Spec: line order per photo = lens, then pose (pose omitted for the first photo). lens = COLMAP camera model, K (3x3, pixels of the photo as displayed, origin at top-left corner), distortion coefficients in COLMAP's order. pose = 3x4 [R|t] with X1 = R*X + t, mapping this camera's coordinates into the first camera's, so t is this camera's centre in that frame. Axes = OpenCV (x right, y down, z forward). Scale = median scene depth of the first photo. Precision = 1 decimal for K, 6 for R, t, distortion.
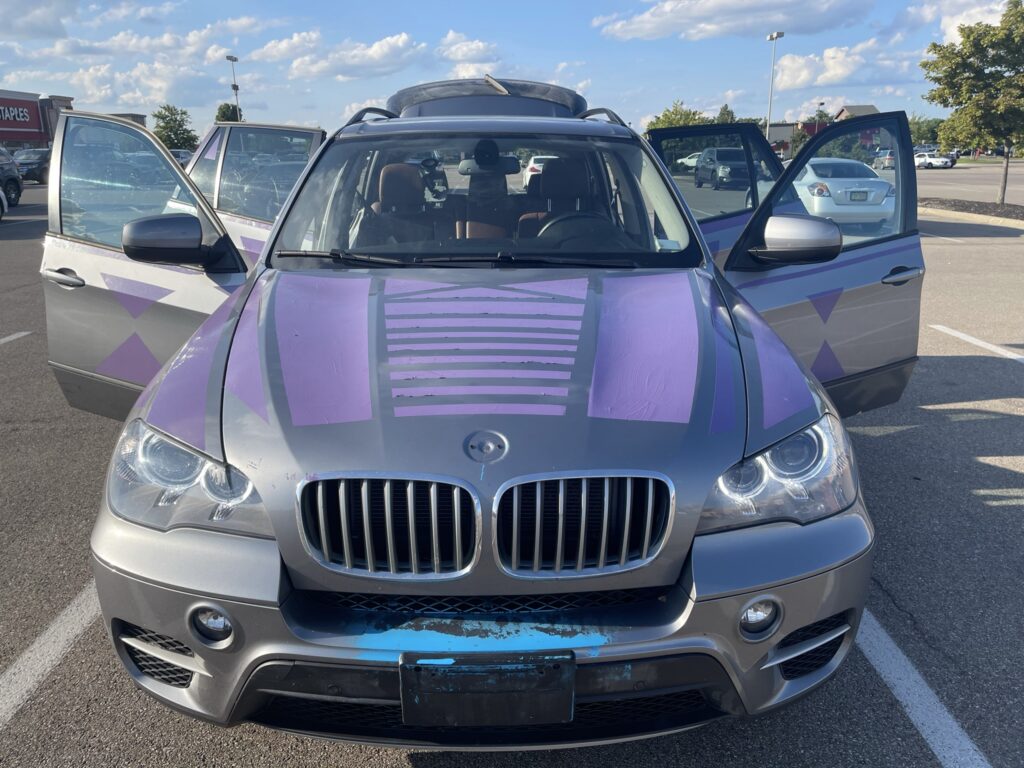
lens RADIAL K [[785.0, 0, 508.7], [0, 785.0, 386.9], [0, 0, 1]] dist [0.064776, -0.083362]
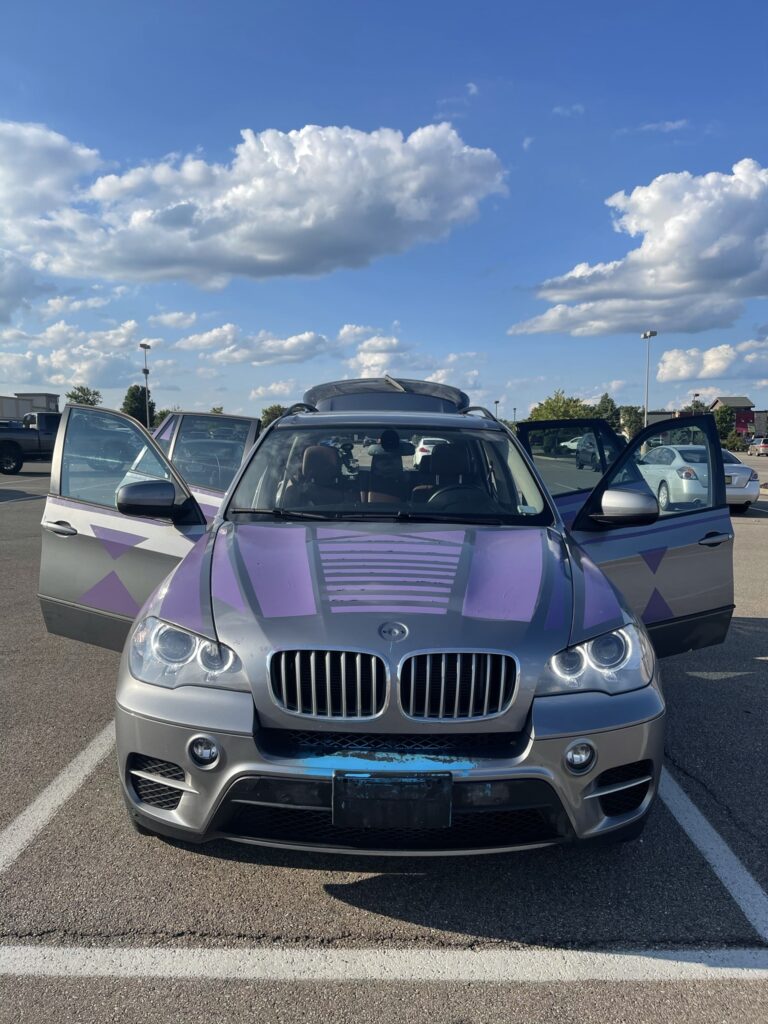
lens RADIAL K [[785.0, 0, 384.0], [0, 785.0, 512.0], [0, 0, 1]] dist [0.064776, -0.083362]
pose [[0.999686, 0.018312, -0.017122, -0.014438], [-0.021200, 0.982047, -0.187441, 0.075443], [0.013383, 0.187745, 0.982127, -0.294030]]
